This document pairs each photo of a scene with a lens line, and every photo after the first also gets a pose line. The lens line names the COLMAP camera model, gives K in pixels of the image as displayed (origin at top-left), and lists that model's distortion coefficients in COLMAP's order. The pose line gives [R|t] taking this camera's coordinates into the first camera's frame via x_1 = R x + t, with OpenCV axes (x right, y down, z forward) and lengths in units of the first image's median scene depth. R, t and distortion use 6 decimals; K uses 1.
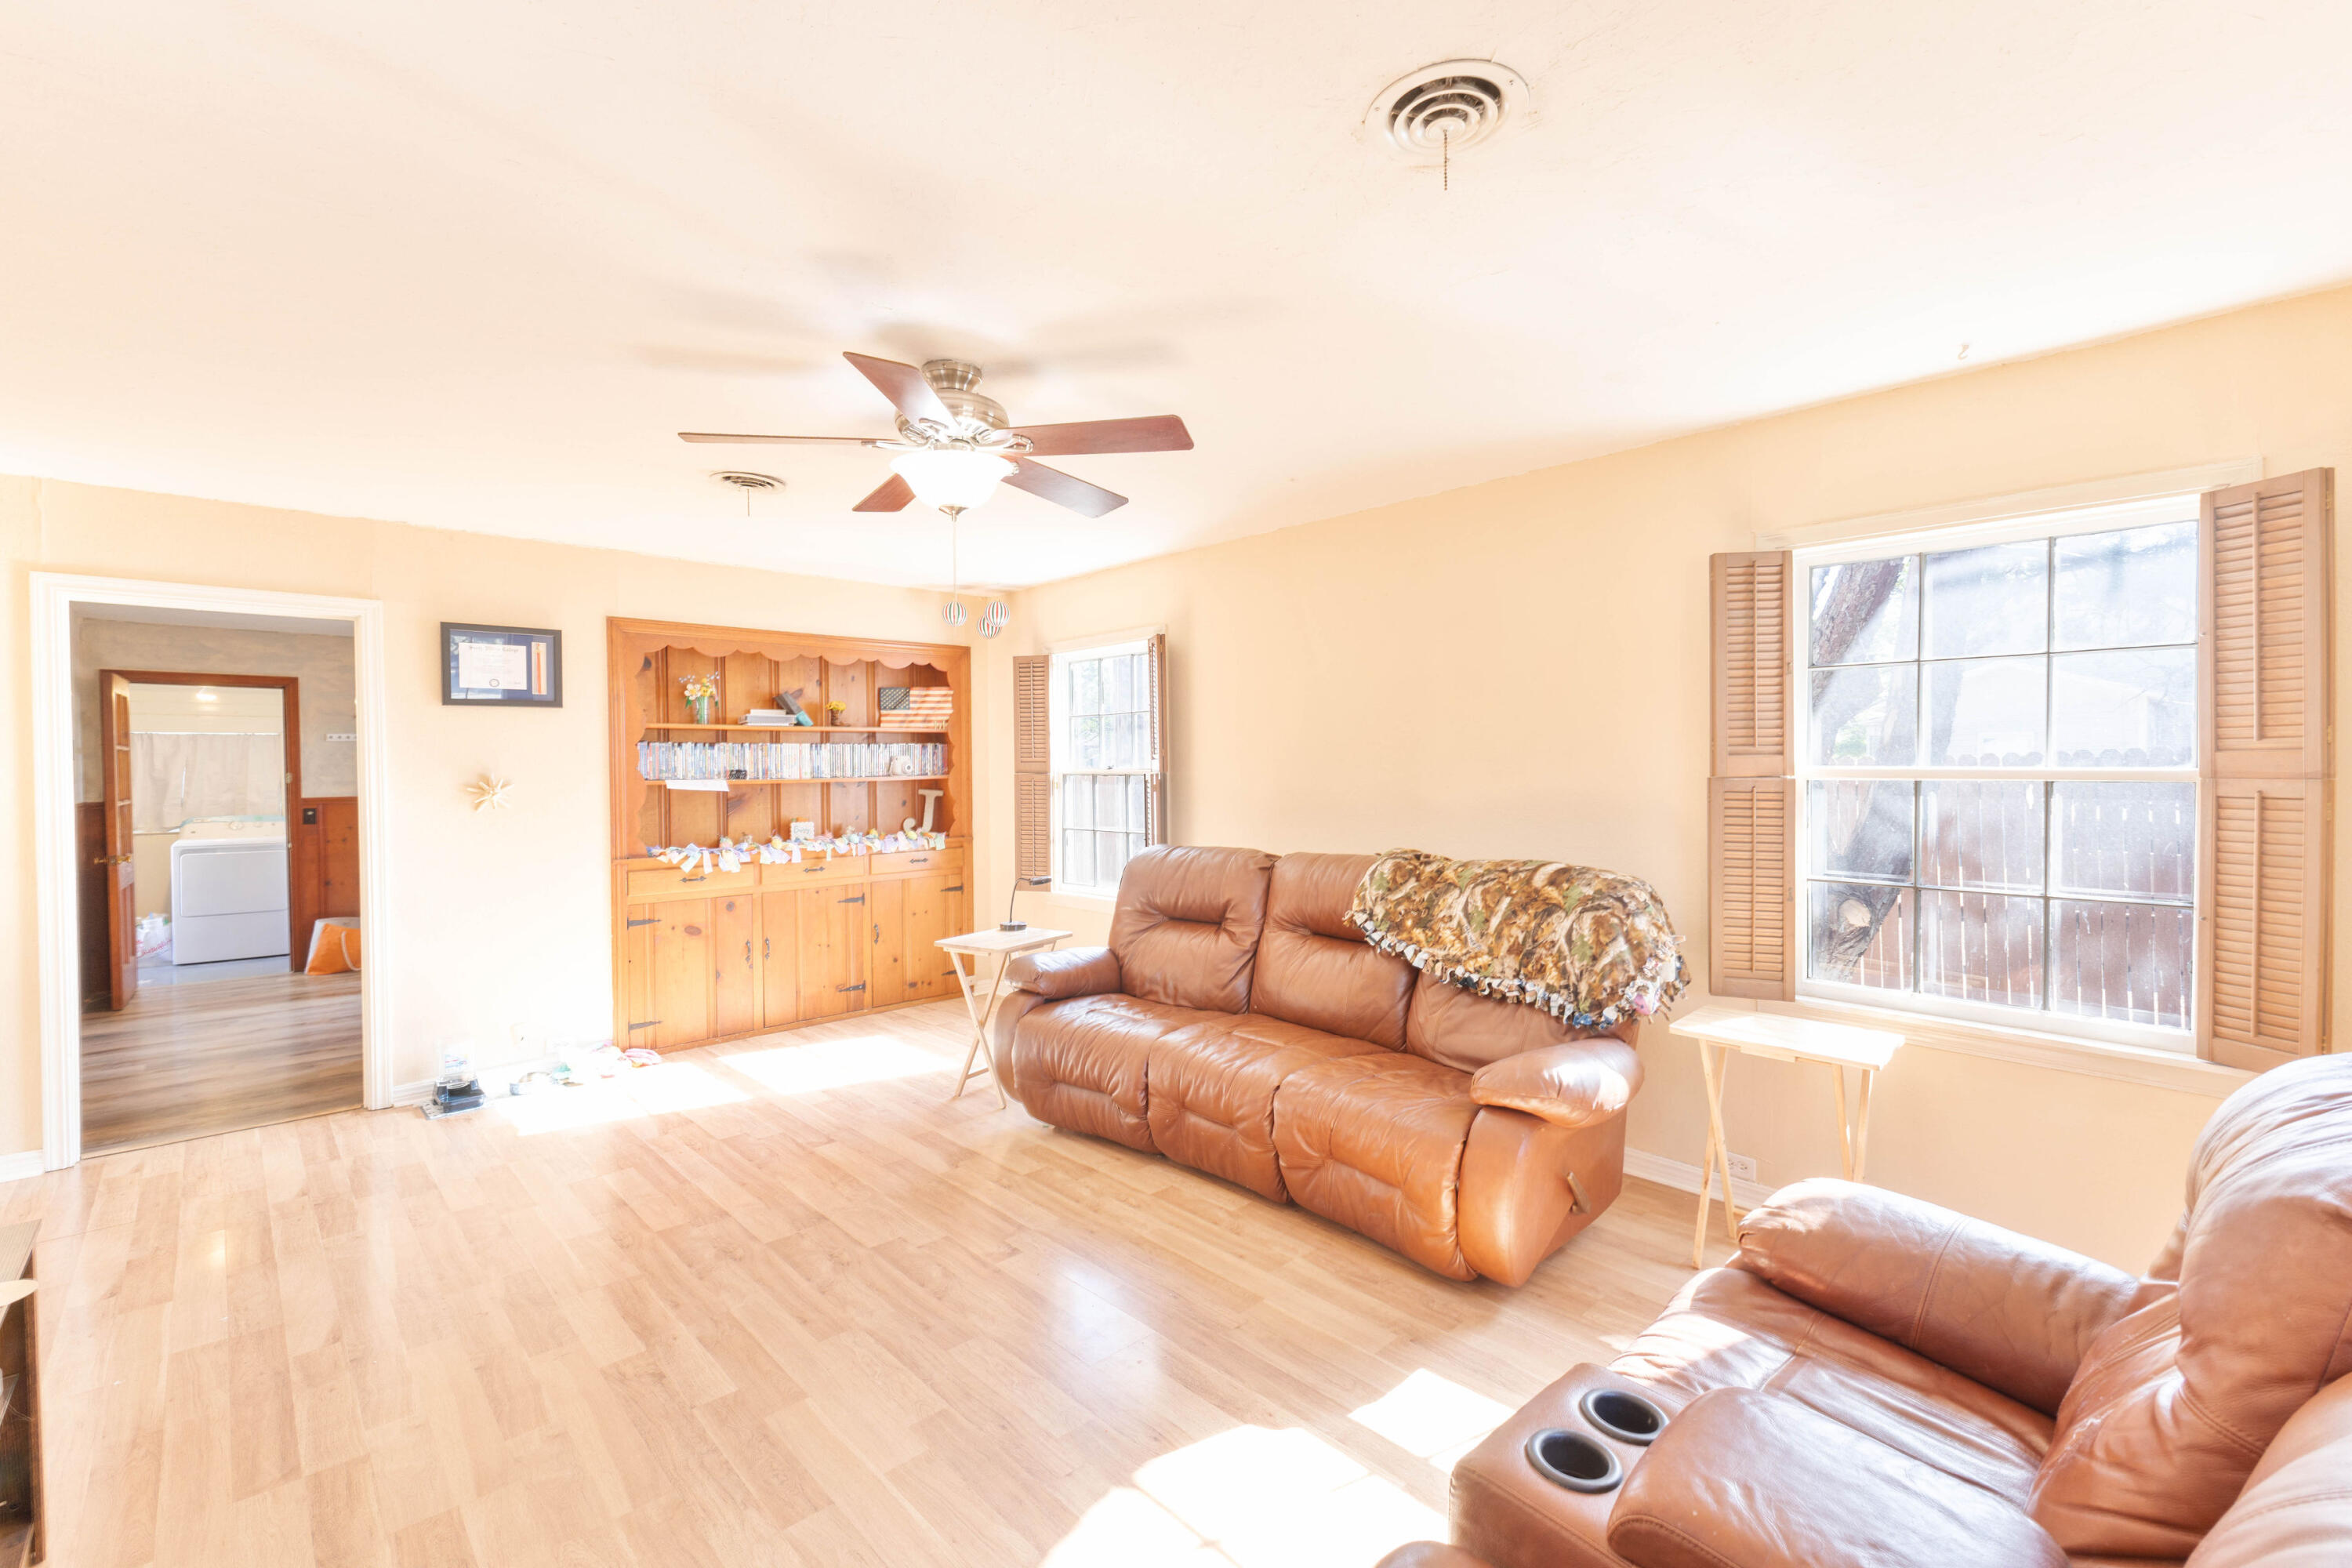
lens RADIAL K [[1012.4, 0, 1178.7], [0, 1012.4, 782.0], [0, 0, 1]] dist [0.012156, -0.002624]
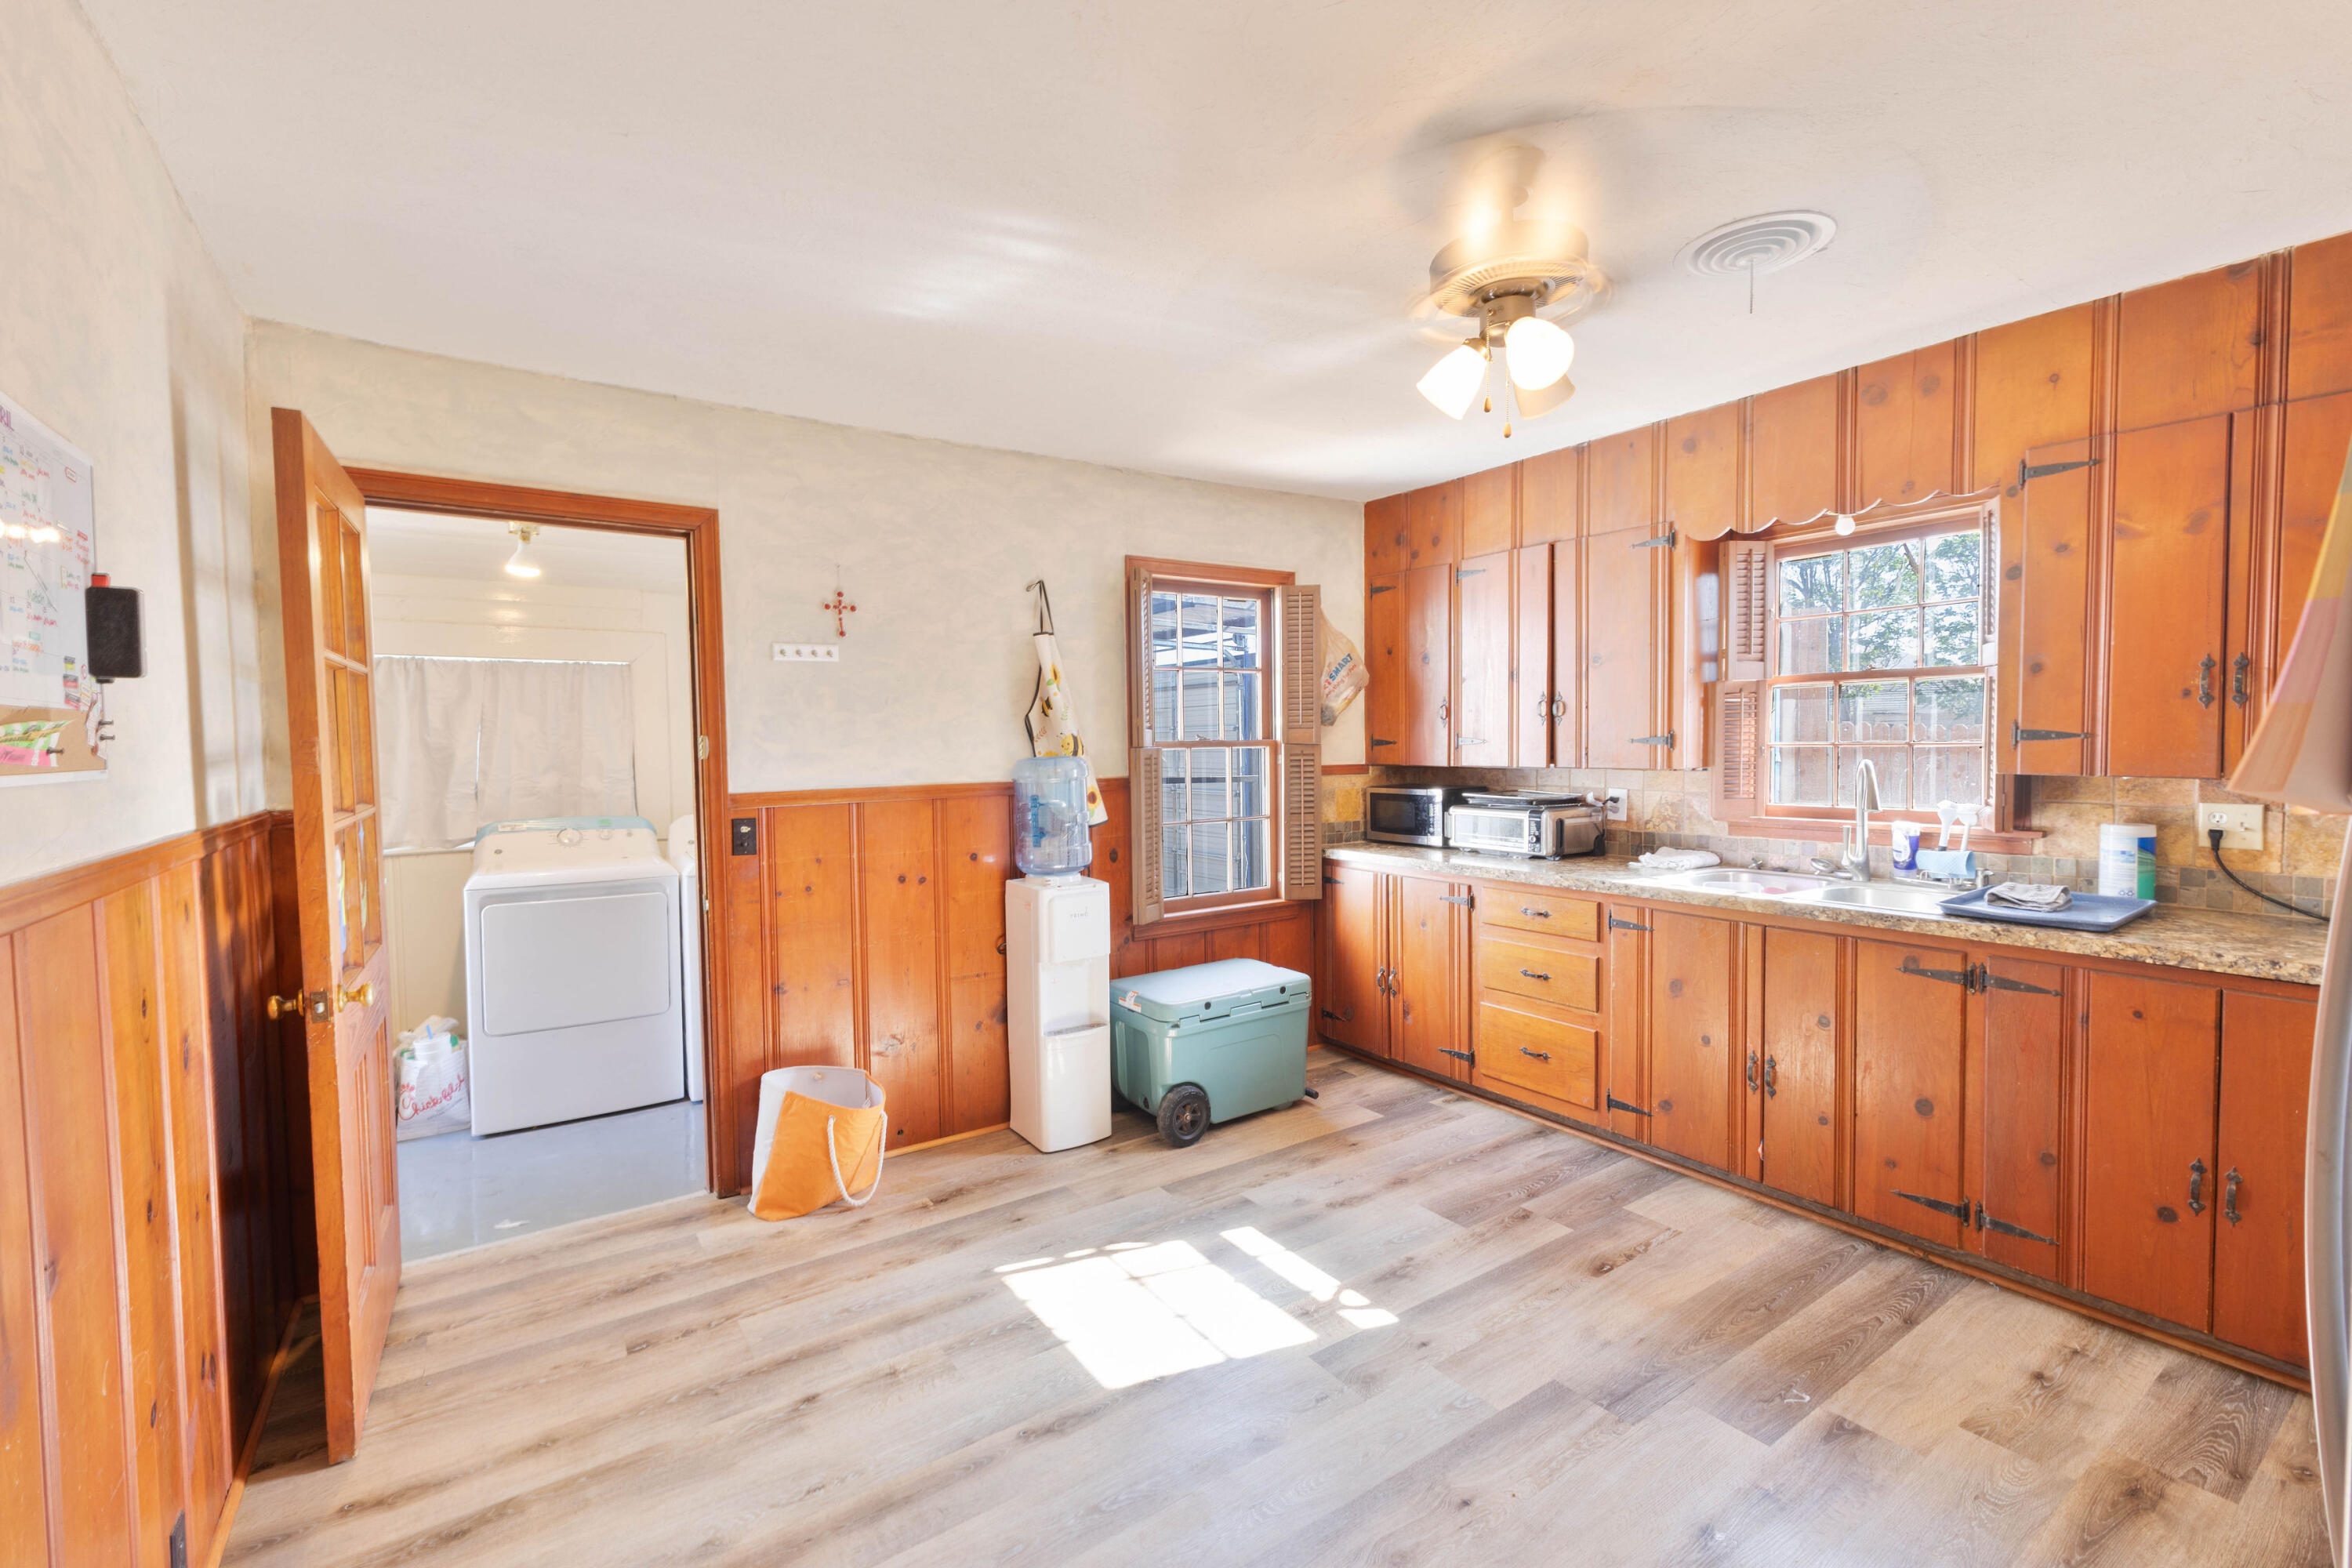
lens RADIAL K [[1012.4, 0, 1174.9], [0, 1012.4, 781.8], [0, 0, 1]] dist [0.012156, -0.002624]
pose [[0.987934, 0.006464, -0.154738, -0.570021], [-0.001333, 0.999446, 0.033245, -0.003287], [0.154867, -0.032637, 0.987396, 0.569628]]
